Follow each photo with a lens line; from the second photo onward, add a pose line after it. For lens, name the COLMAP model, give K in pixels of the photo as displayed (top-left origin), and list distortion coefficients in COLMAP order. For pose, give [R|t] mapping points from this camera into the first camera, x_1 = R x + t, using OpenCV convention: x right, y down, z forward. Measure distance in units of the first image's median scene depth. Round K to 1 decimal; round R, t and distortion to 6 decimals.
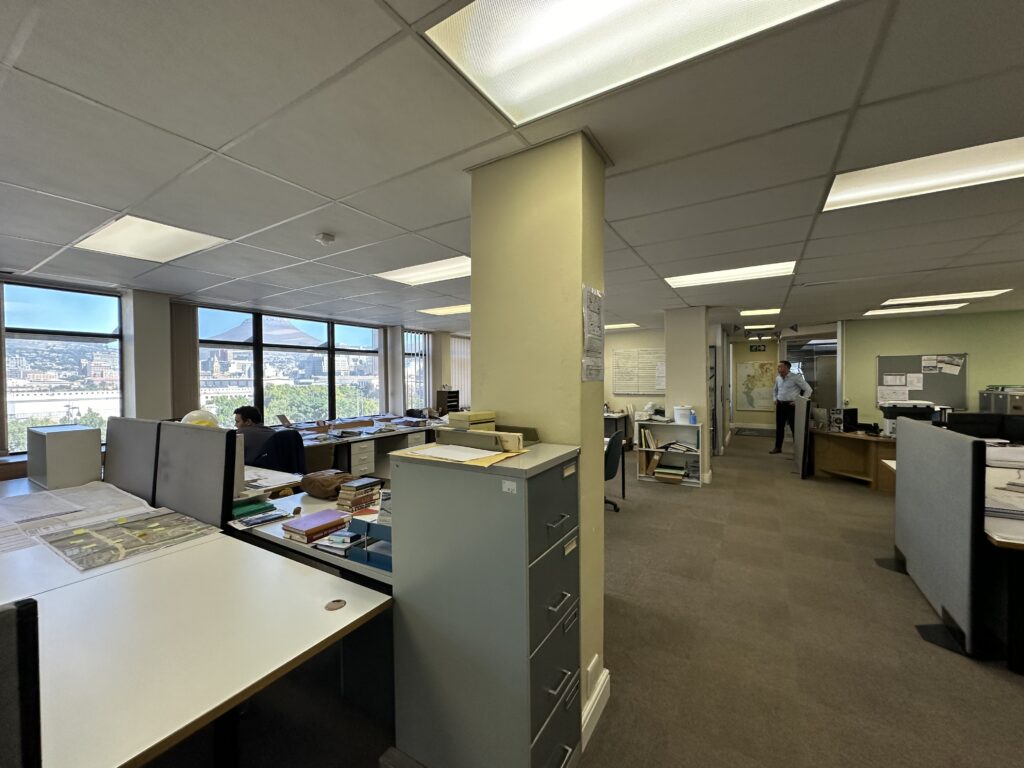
lens RADIAL K [[407.8, 0, 508.9], [0, 407.8, 387.8], [0, 0, 1]] dist [0.002724, -0.000165]
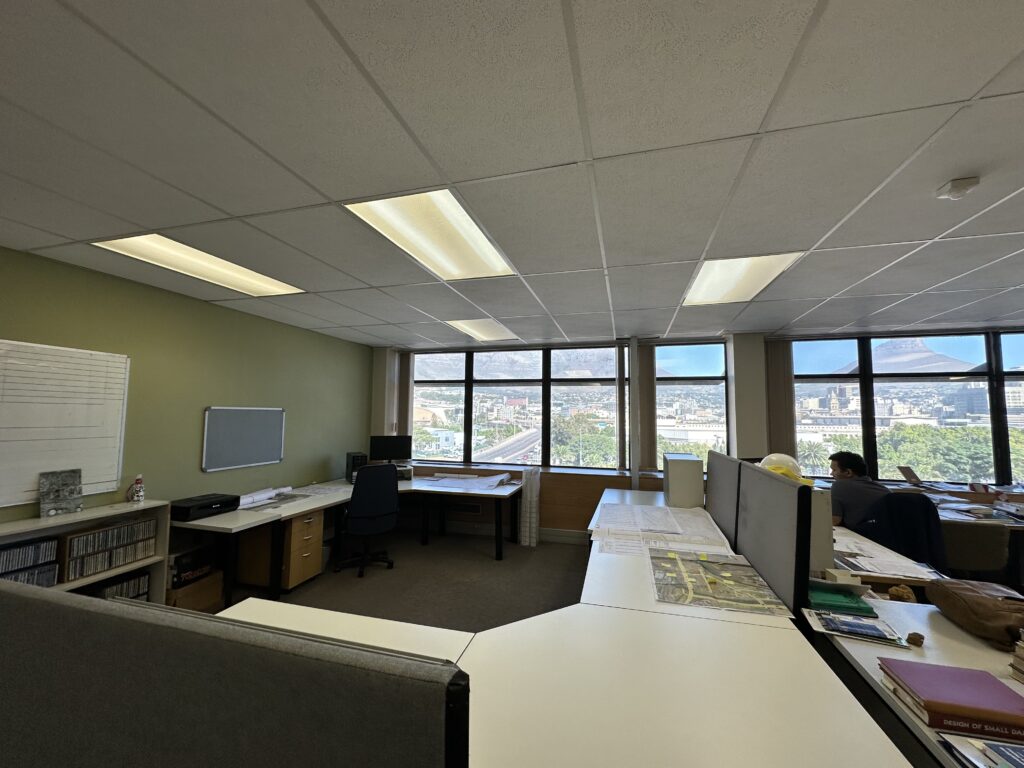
lens RADIAL K [[407.8, 0, 512.9], [0, 407.8, 383.4], [0, 0, 1]] dist [0.002724, -0.000165]
pose [[0.280054, -0.063378, -0.957890, -0.035091], [-0.034022, 0.996536, -0.075882, -0.004435], [0.959381, 0.053840, 0.276928, 0.103702]]
